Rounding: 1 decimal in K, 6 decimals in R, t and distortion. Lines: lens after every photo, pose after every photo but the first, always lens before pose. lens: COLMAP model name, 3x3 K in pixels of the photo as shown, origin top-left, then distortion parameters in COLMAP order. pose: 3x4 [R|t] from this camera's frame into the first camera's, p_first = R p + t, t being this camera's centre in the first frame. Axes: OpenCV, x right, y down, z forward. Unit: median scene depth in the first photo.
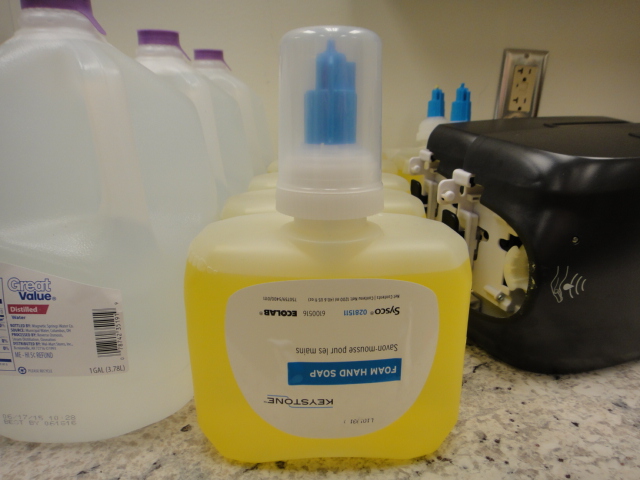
lens RADIAL K [[456.4, 0, 320.0], [0, 456.4, 240.0], [0, 0, 1]] dist [0.009187, 0.001613]
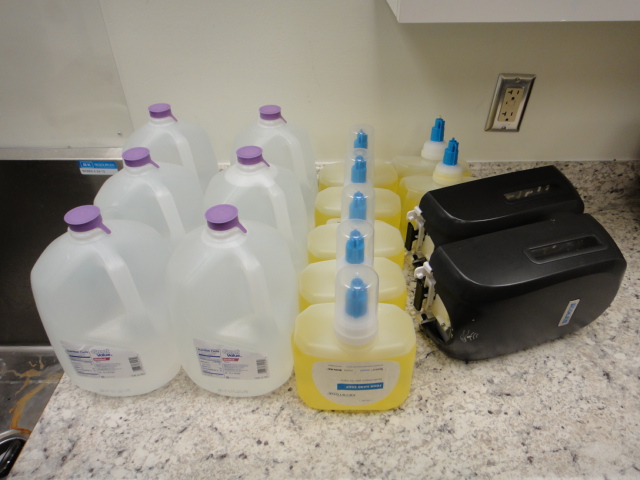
lens RADIAL K [[456.4, 0, 320.0], [0, 456.4, 240.0], [0, 0, 1]] dist [0.009187, 0.001613]
pose [[0.998740, 0.013394, -0.048372, -0.049479], [0.004148, 0.938417, 0.345481, -1.204417], [0.050020, -0.345246, 0.937178, -0.972629]]
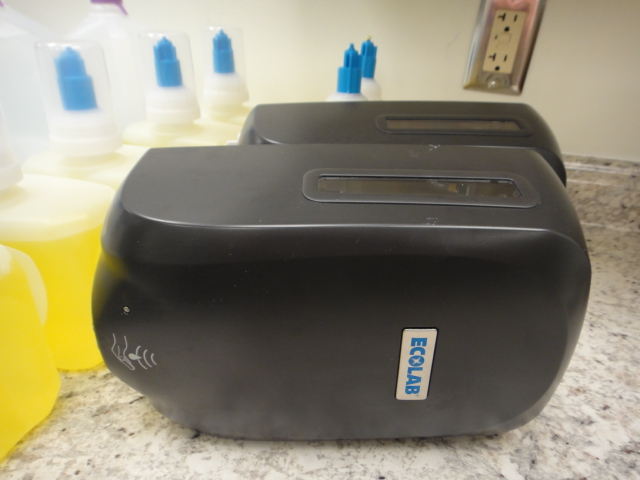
lens RADIAL K [[456.4, 0, 320.0], [0, 456.4, 240.0], [0, 0, 1]] dist [0.009187, 0.001613]
pose [[0.940131, 0.176979, -0.291261, 1.251279], [-0.118701, 0.971126, 0.206941, -0.380086], [0.319475, -0.159979, 0.933993, 0.406323]]
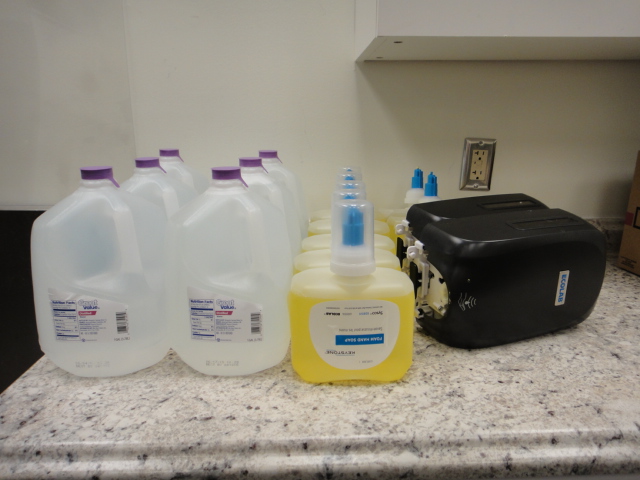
lens RADIAL K [[456.4, 0, 320.0], [0, 456.4, 240.0], [0, 0, 1]] dist [0.009187, 0.001613]
pose [[0.999852, -0.004729, -0.016521, -0.099443], [0.004131, 0.999341, -0.036058, -0.126523], [0.016681, 0.035985, 0.999213, -1.252991]]
